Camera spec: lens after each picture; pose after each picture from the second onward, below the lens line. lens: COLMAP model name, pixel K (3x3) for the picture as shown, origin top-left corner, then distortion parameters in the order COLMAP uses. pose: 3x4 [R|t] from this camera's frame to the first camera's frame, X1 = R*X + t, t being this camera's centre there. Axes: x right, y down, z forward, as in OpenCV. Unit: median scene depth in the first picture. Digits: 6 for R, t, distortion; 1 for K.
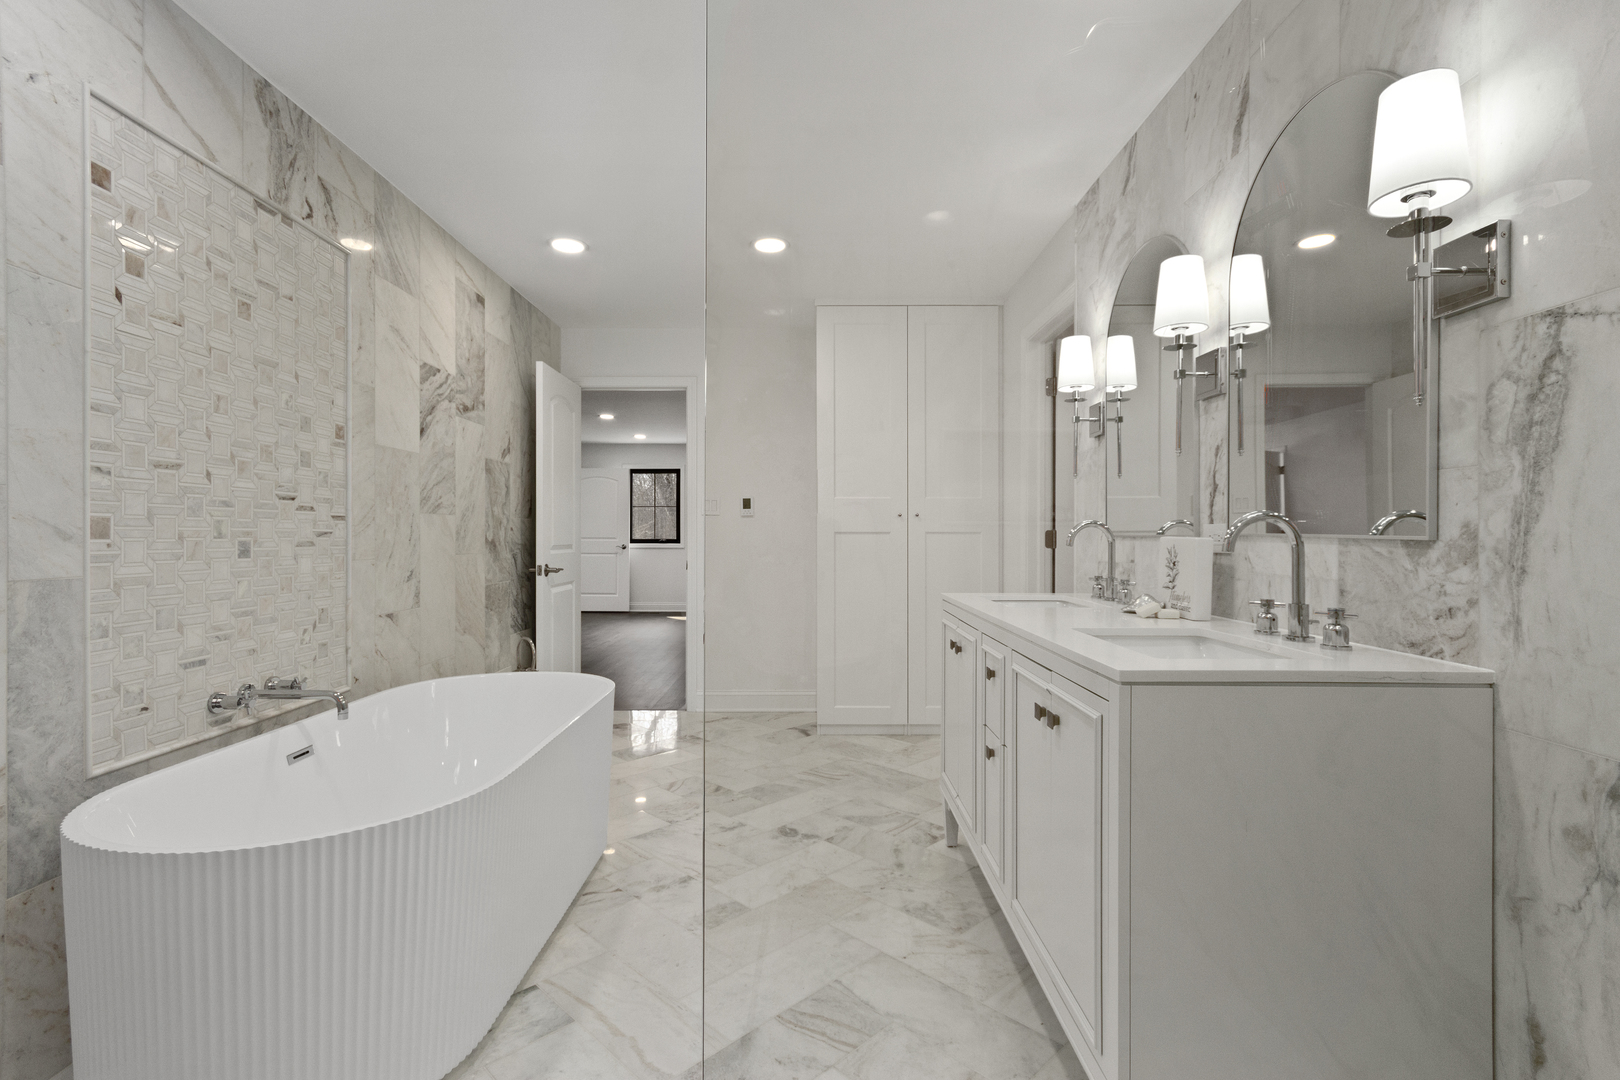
lens RADIAL K [[769.7, 0, 809.1], [0, 769.7, 534.6], [0, 0, 1]] dist [0.003485, 0.001124]
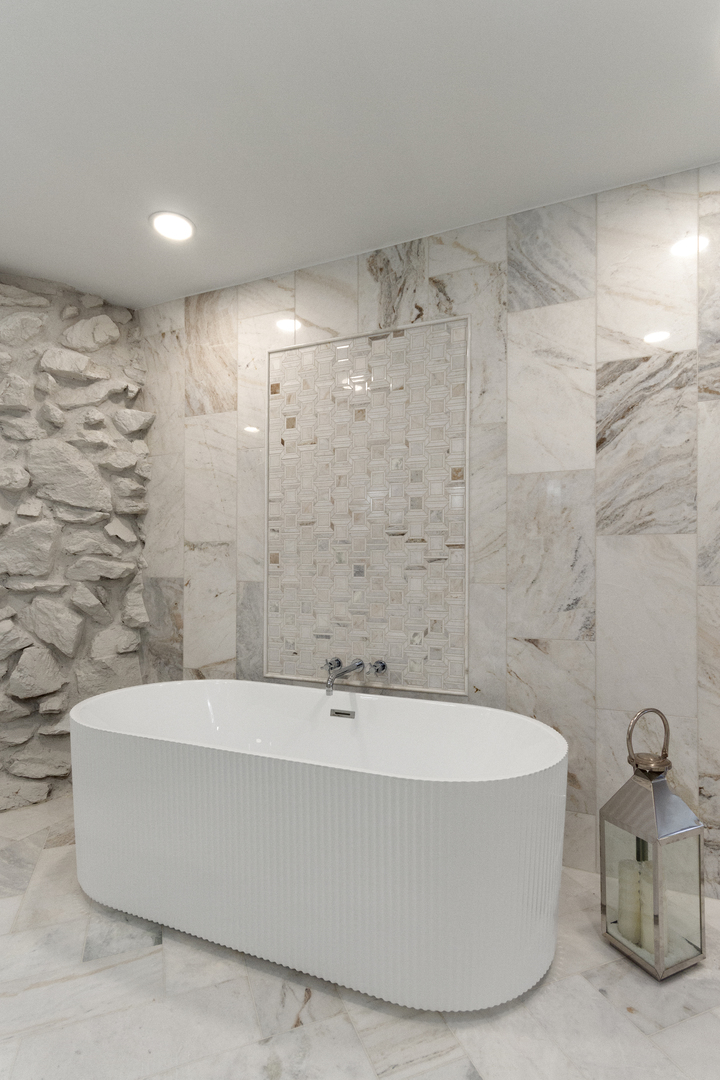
lens RADIAL K [[513.2, 0, 337.2], [0, 513.2, 572.3], [0, 0, 1]] dist [0.003485, 0.001124]
pose [[-0.394182, -0.010336, -0.918974, 0.214813], [-0.007605, 0.999939, -0.007984, 0.029620], [0.919001, 0.003842, -0.394237, 1.315411]]
